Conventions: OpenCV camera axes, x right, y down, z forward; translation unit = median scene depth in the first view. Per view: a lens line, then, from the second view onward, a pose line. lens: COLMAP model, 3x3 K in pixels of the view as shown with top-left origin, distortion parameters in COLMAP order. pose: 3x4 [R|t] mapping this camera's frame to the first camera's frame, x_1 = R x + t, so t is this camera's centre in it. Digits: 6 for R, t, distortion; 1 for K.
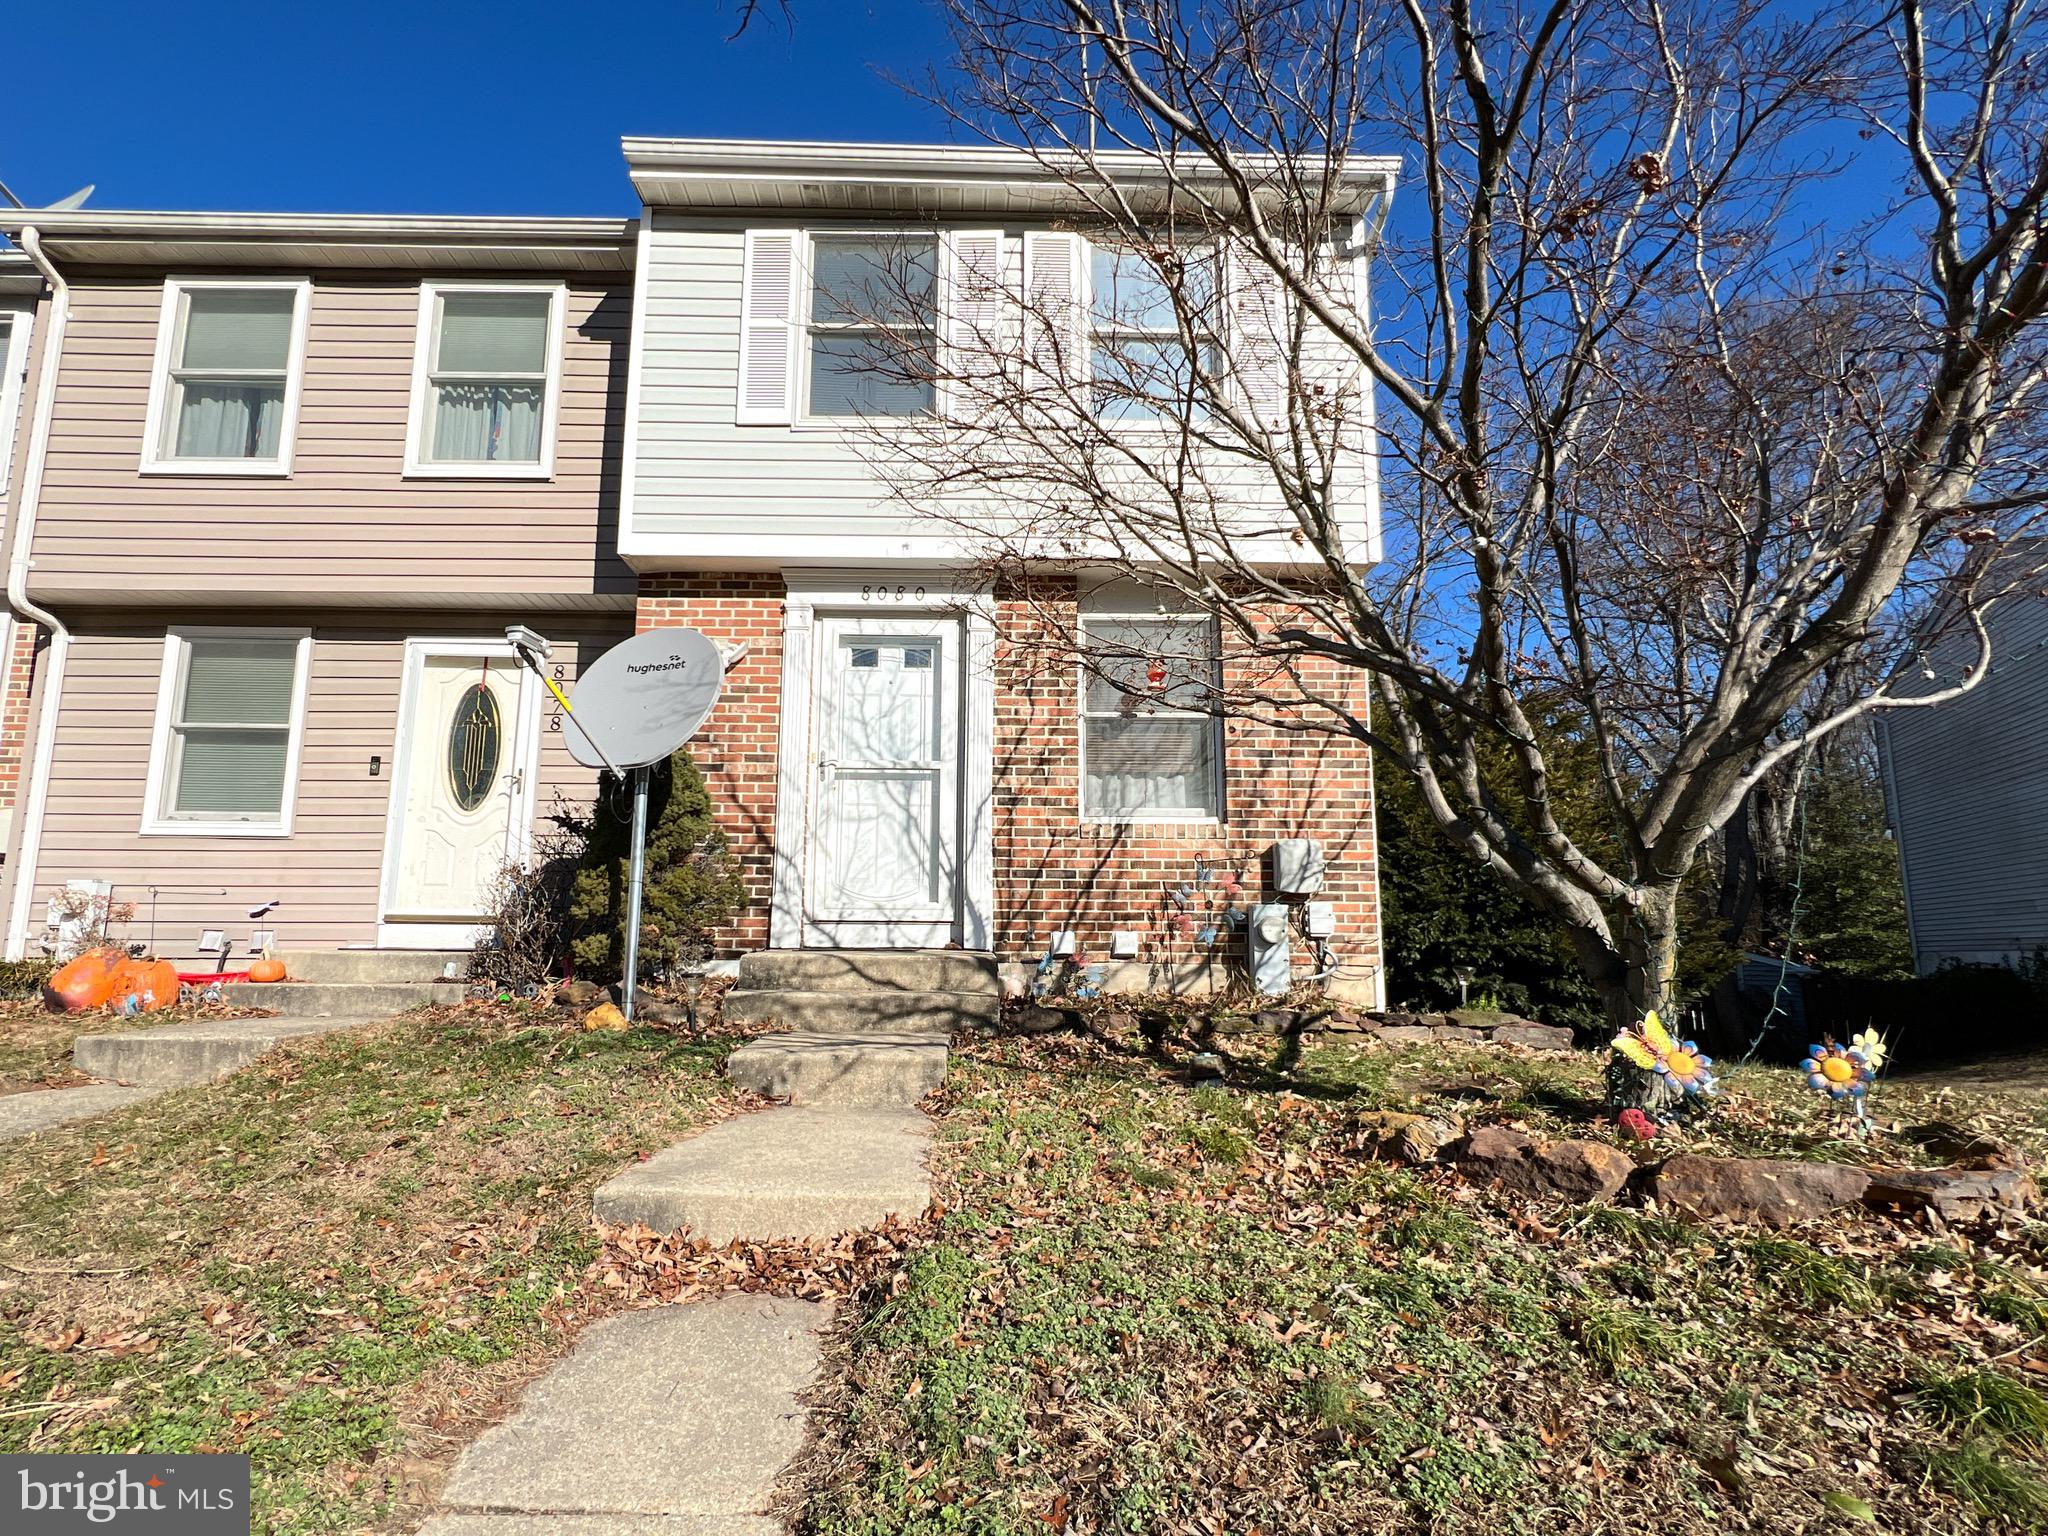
lens RADIAL K [[962.5, 0, 954.0], [0, 962.5, 833.1], [0, 0, 1]] dist [-0.004730, 0.000879]
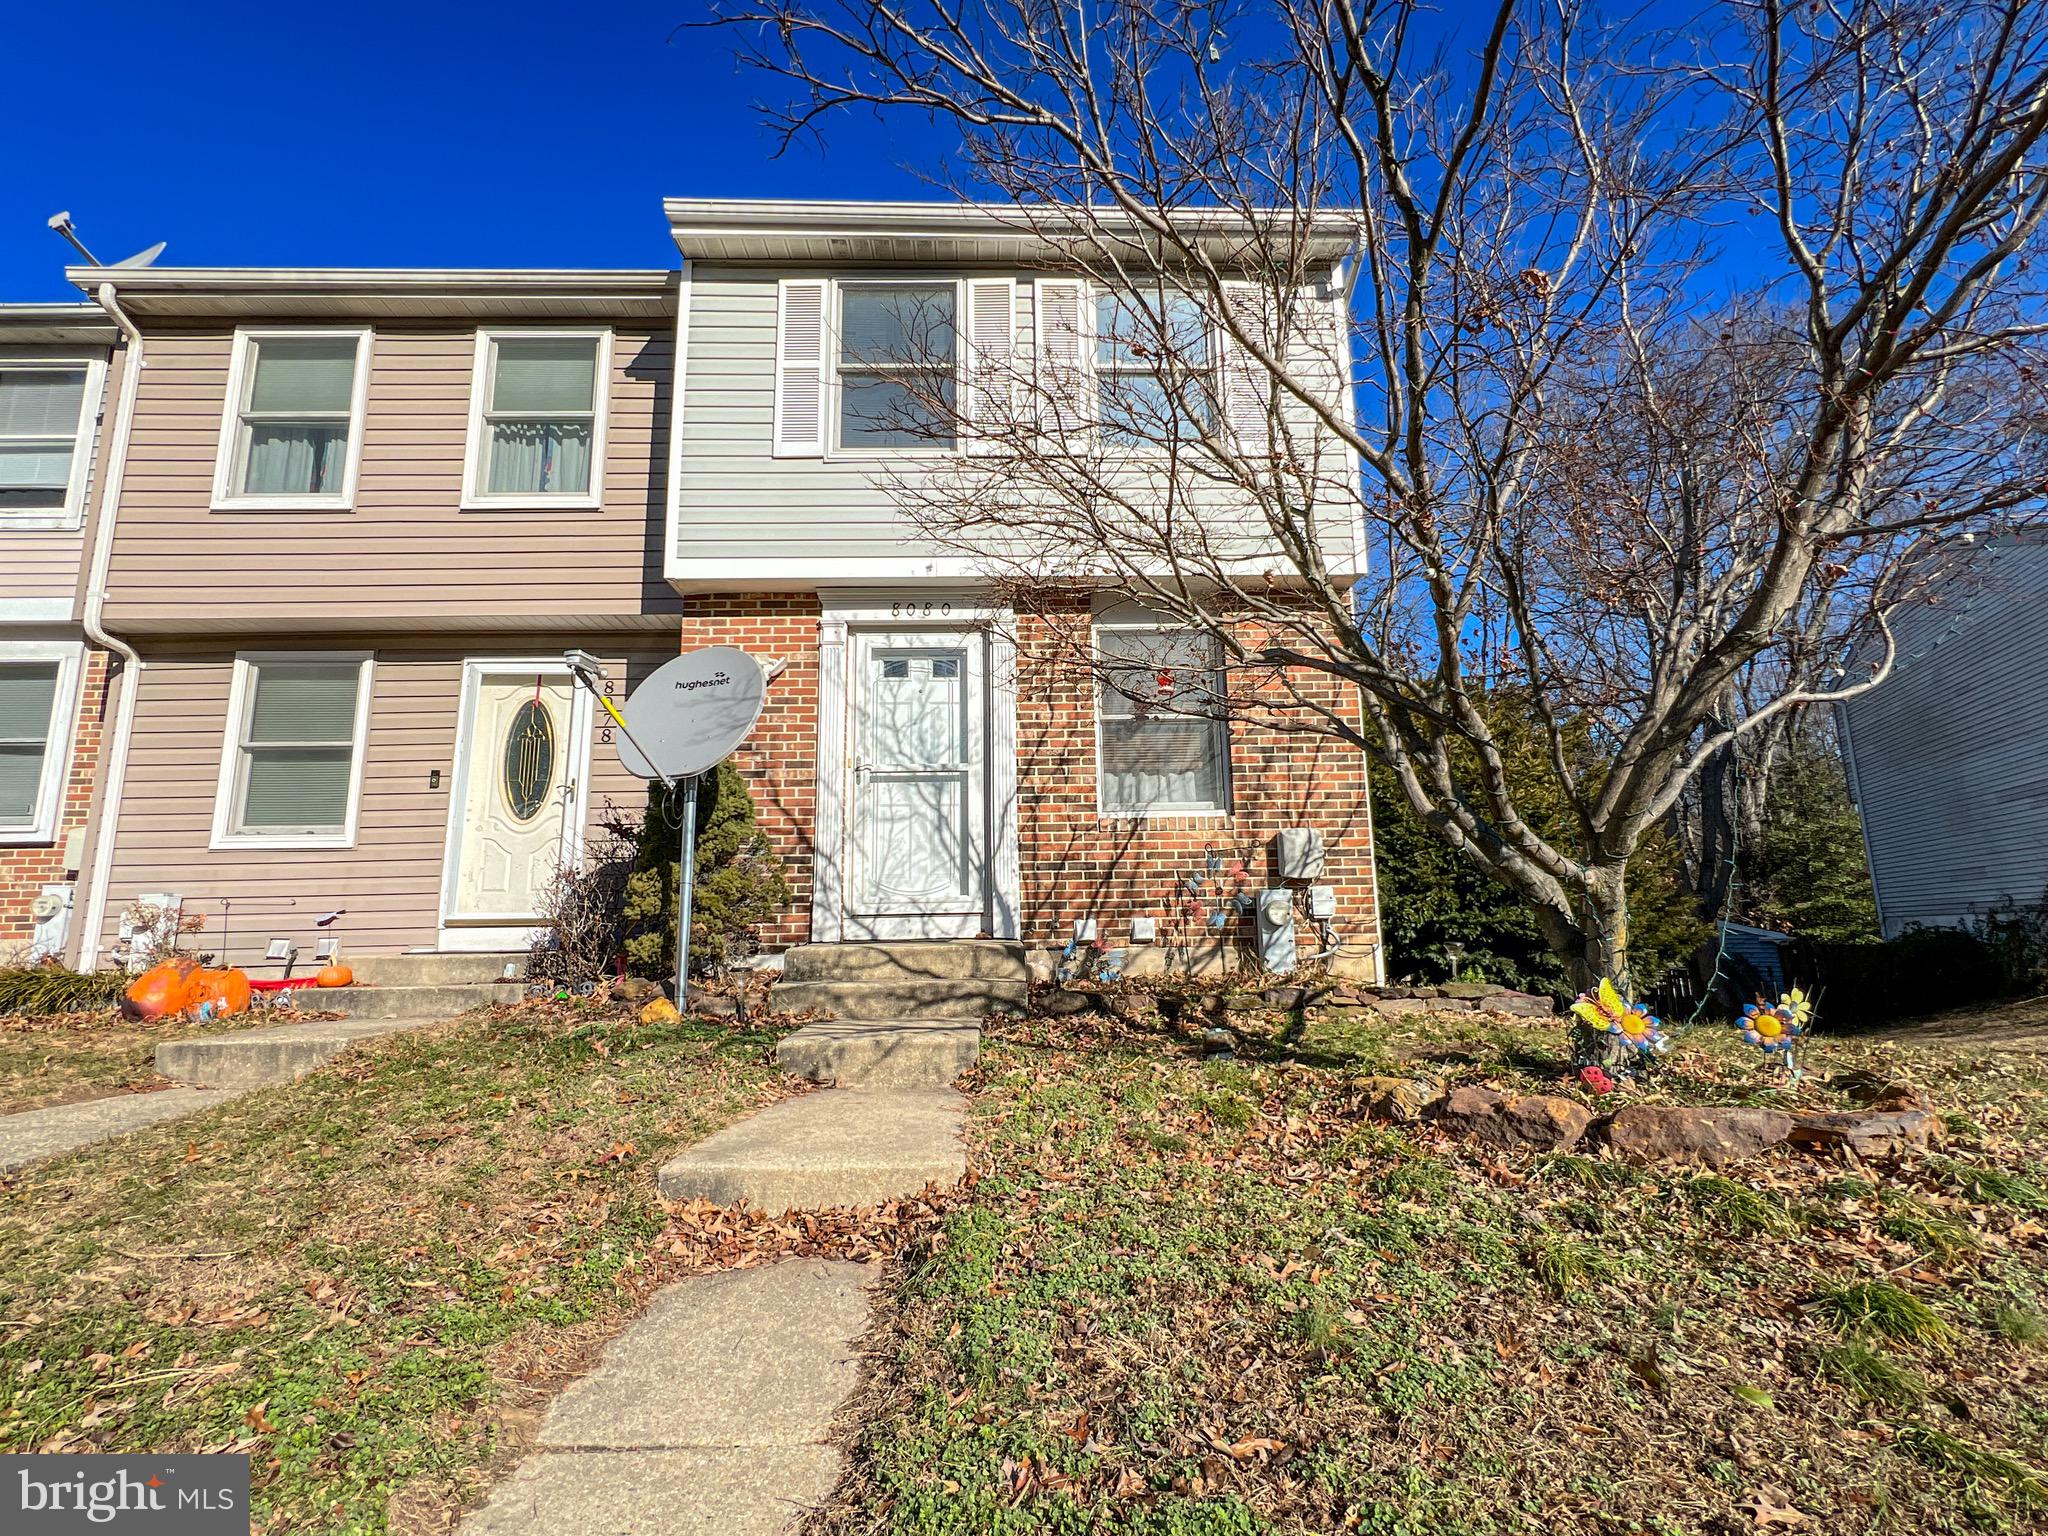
lens RADIAL K [[962.5, 0, 1007.9], [0, 962.5, 783.9], [0, 0, 1]] dist [-0.004730, 0.000879]
pose [[0.999469, -0.022285, 0.023773, 0.004864], [0.023185, 0.998997, -0.038298, -0.010421], [-0.022896, 0.038829, 0.998984, -0.081756]]
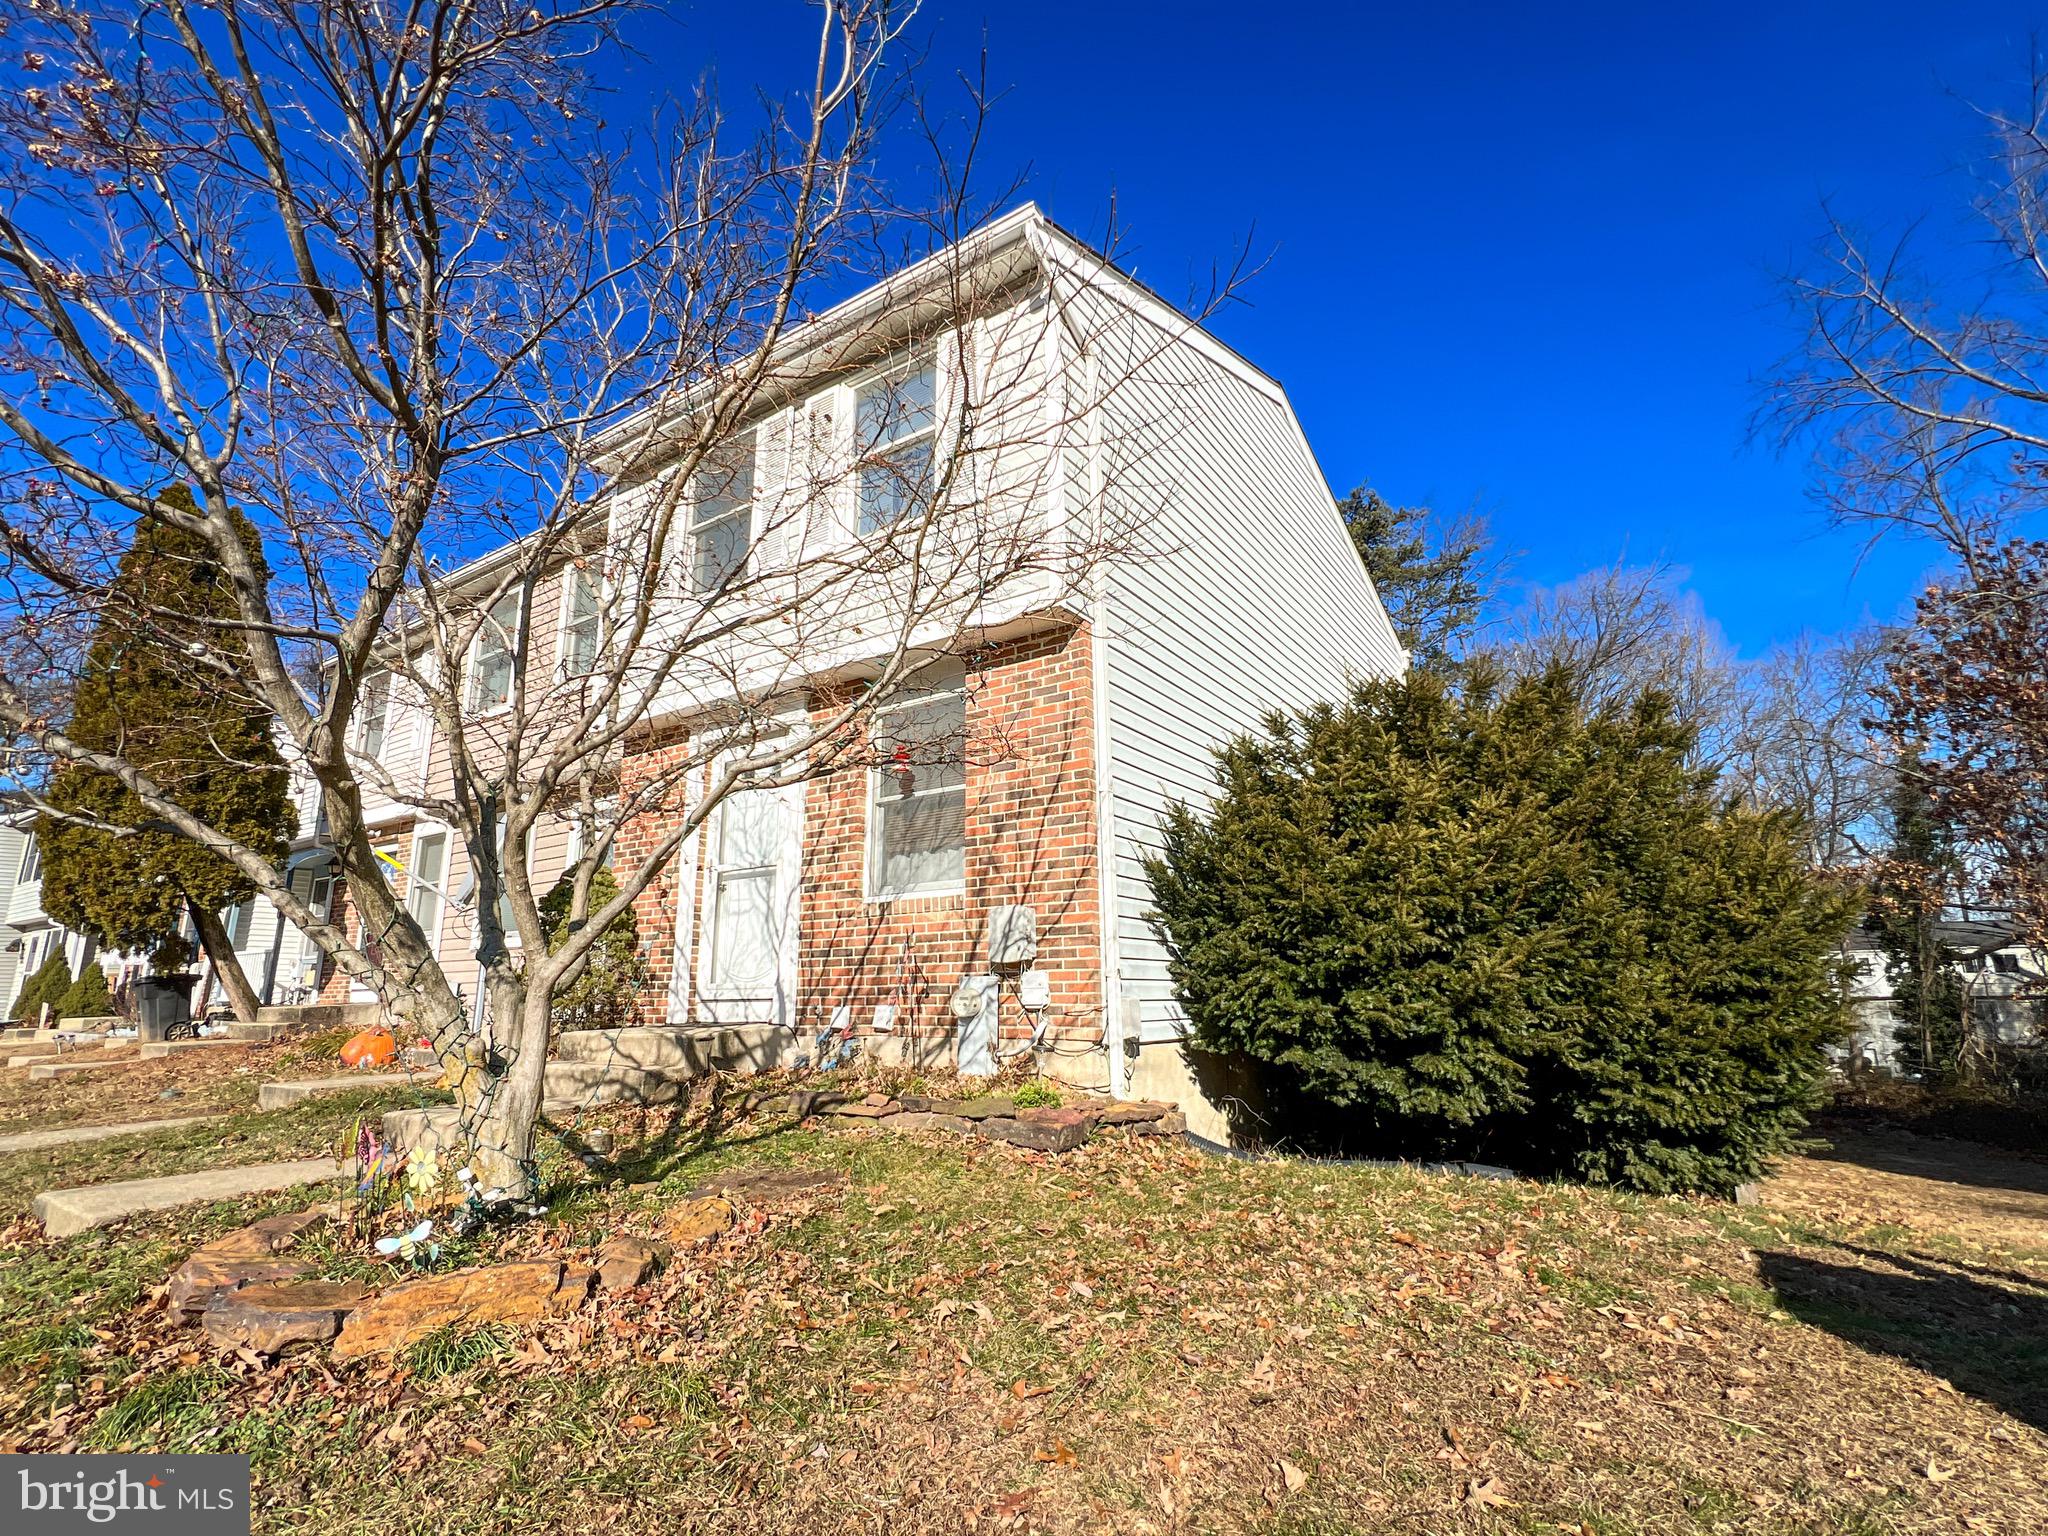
lens RADIAL K [[962.5, 0, 1027.9], [0, 962.5, 779.1], [0, 0, 1]] dist [-0.004730, 0.000879]
pose [[0.827025, -0.142553, -0.543791, 0.958382], [0.090328, 0.988443, -0.121741, -0.000047], [0.554861, 0.051563, 0.830343, 0.214271]]
